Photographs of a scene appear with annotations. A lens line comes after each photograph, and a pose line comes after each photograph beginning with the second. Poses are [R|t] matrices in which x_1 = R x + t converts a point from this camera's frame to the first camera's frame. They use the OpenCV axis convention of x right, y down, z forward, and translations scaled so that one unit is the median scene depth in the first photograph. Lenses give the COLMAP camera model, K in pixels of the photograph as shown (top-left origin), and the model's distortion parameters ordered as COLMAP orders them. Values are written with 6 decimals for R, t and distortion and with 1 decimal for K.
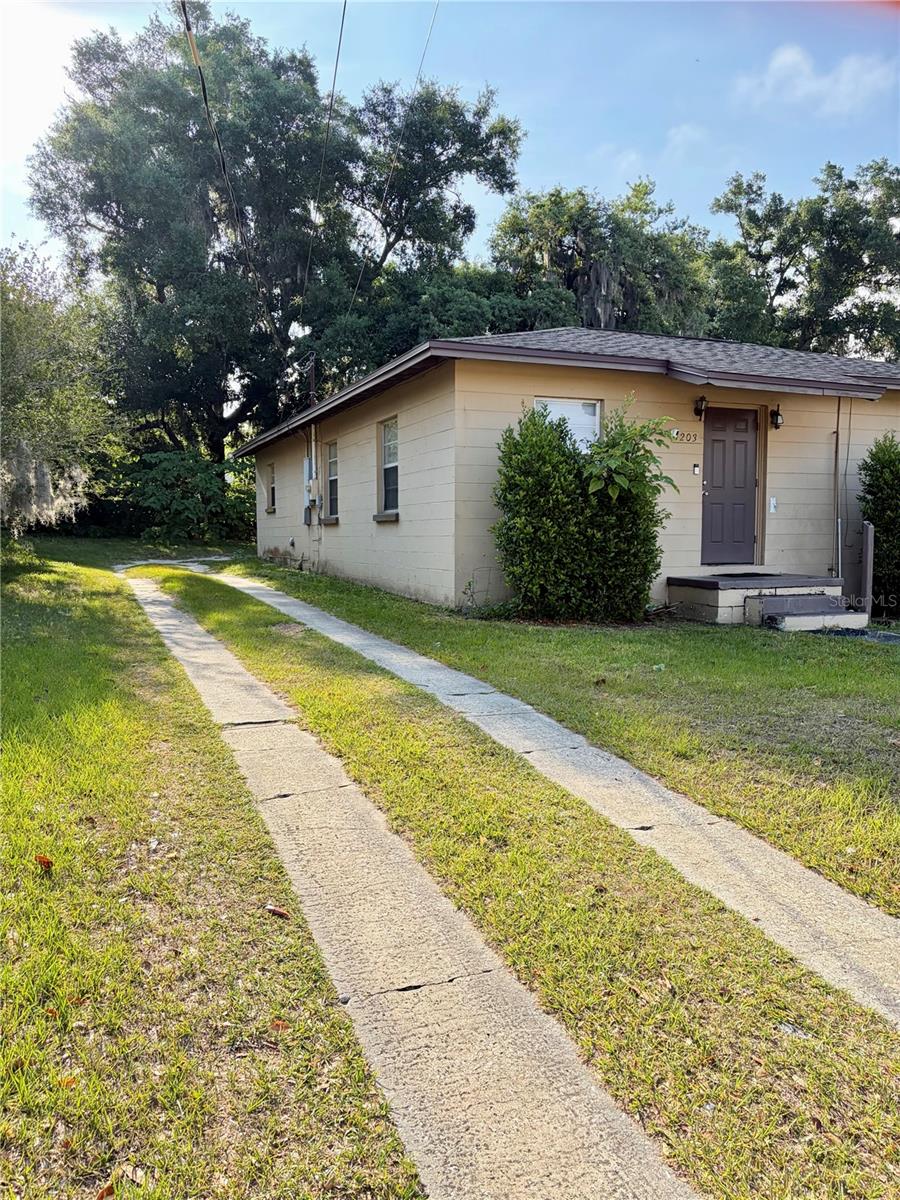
lens RADIAL K [[917.0, 0, 452.6], [0, 917.0, 618.1], [0, 0, 1]] dist [0.074592, -0.082963]
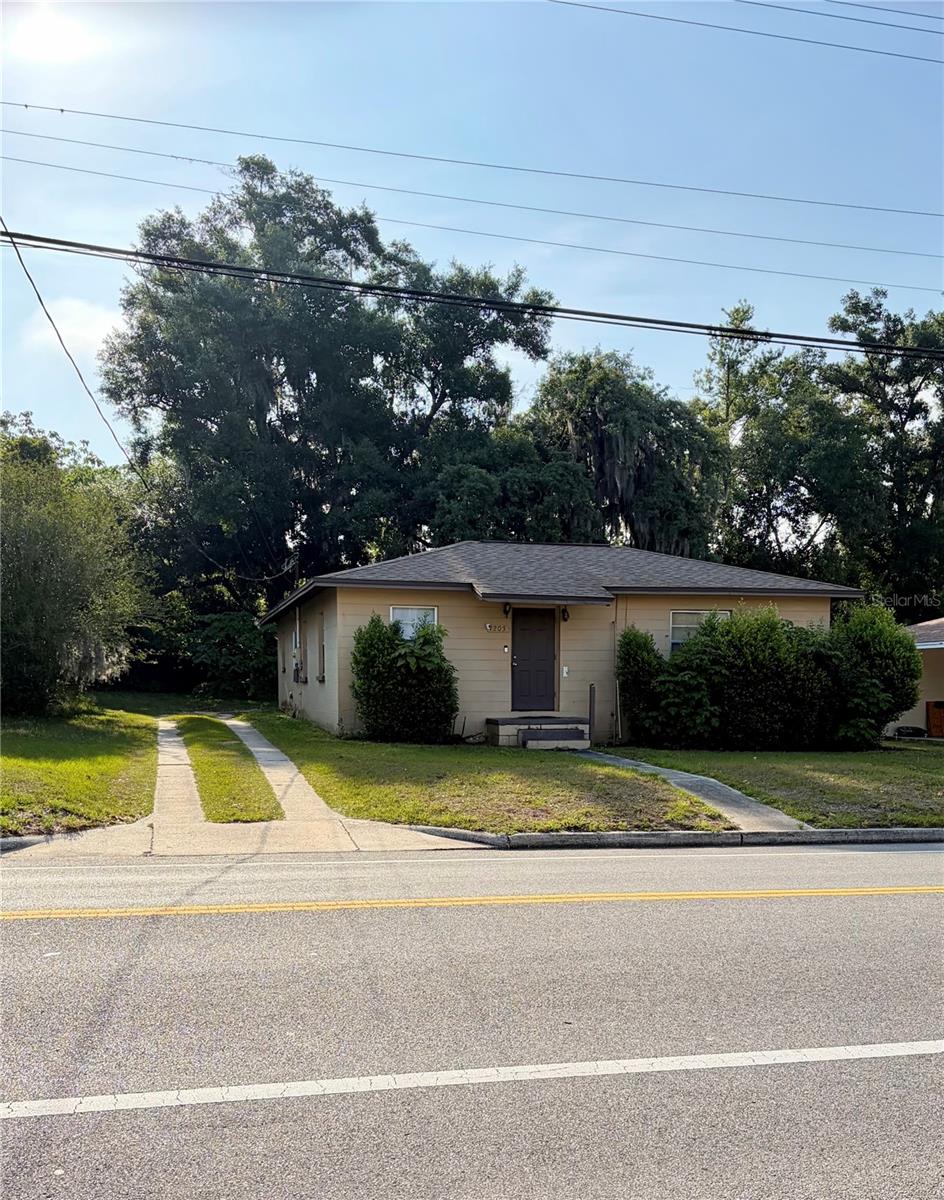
lens RADIAL K [[1228.7, 0, 511.0], [0, 1228.7, 801.1], [0, 0, 1]] dist [0.101841, -0.210990]
pose [[0.994114, 0.011575, -0.107719, 0.220555], [-0.011604, 0.999933, 0.000350, 0.041511], [0.107716, 0.000902, 0.994181, -0.464564]]
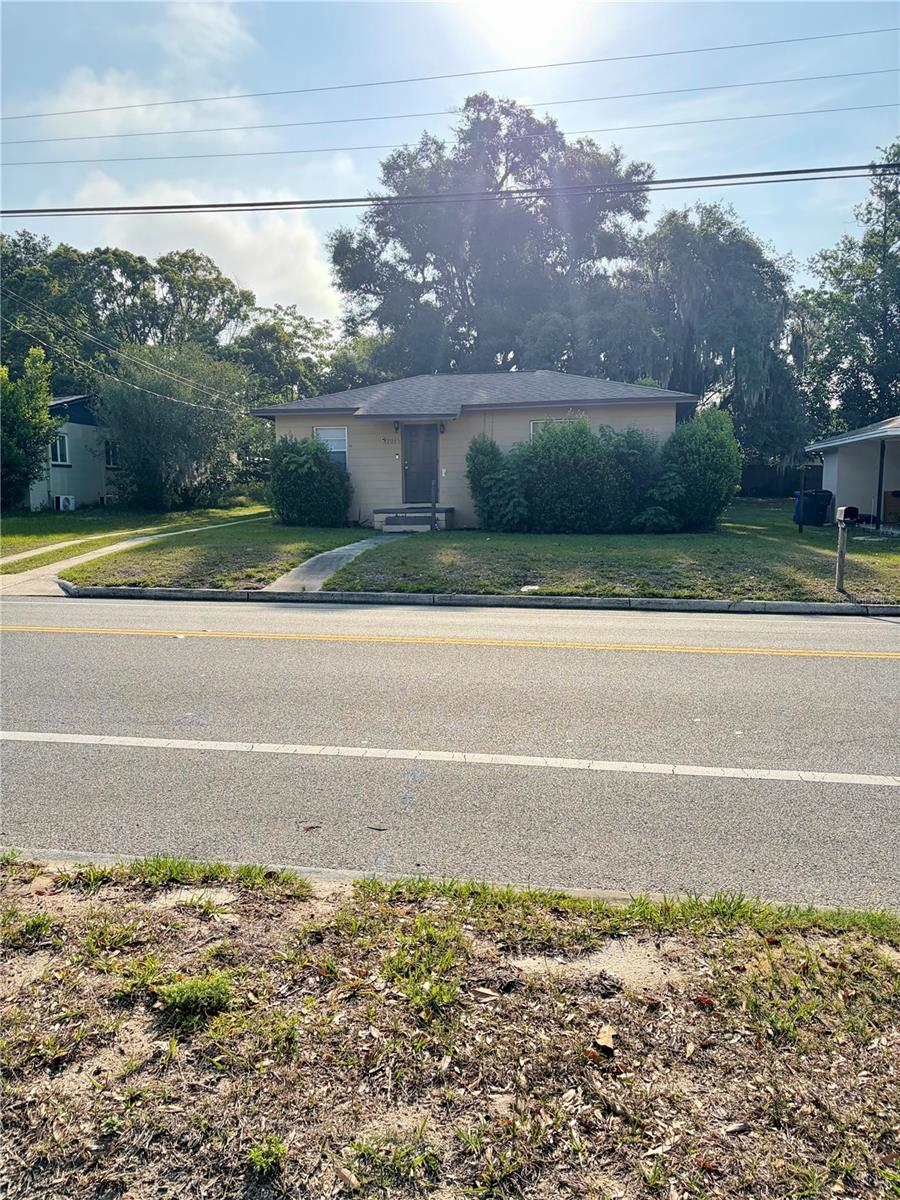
lens RADIAL K [[917.0, 0, 452.6], [0, 917.0, 618.1], [0, 0, 1]] dist [0.074592, -0.082963]
pose [[0.857524, 0.057035, -0.511273, 0.637465], [-0.032944, 0.997884, 0.056064, 0.035862], [0.513388, -0.031232, 0.857588, -0.313702]]
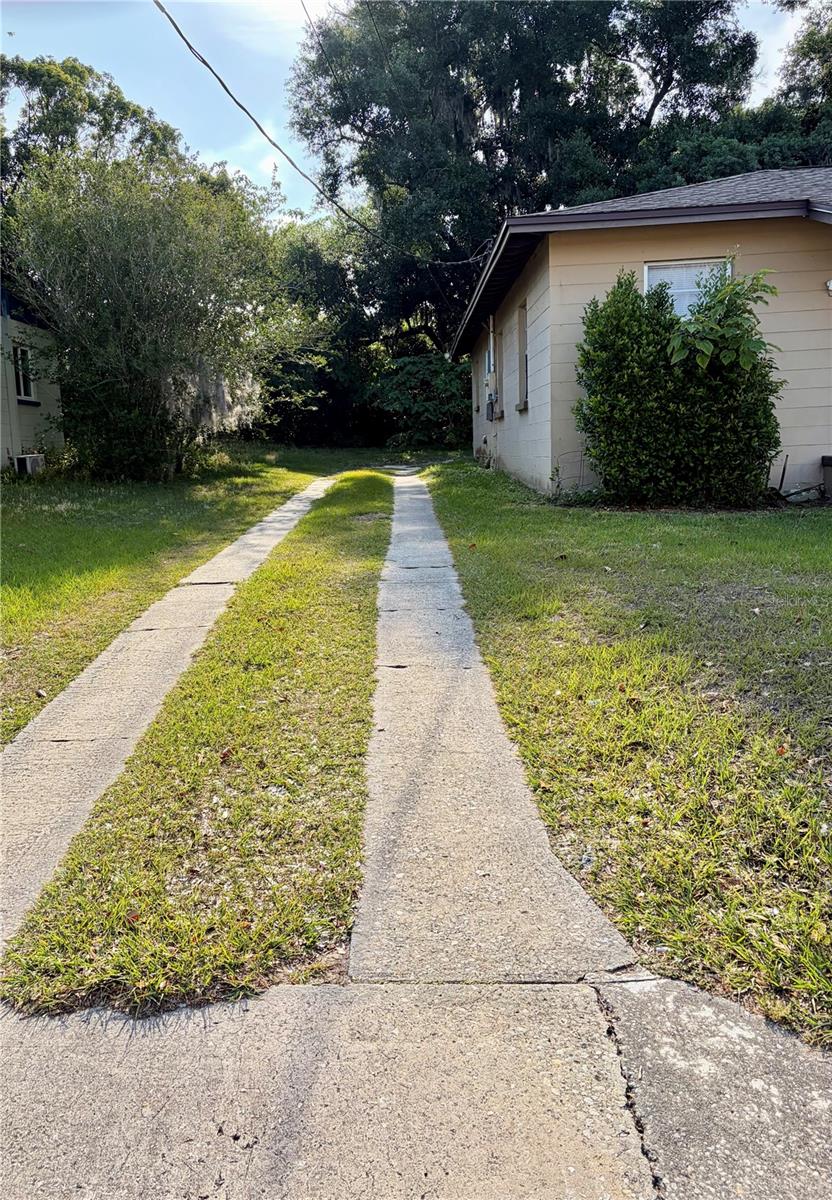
lens RADIAL K [[984.7, 0, 350.2], [0, 984.7, 601.2], [0, 0, 1]] dist [0.018157, 0.001872]
pose [[0.906421, 0.025706, -0.421593, 0.100519], [0.004410, 0.997516, 0.070303, 0.010281], [0.422352, -0.065584, 0.904056, -0.012820]]
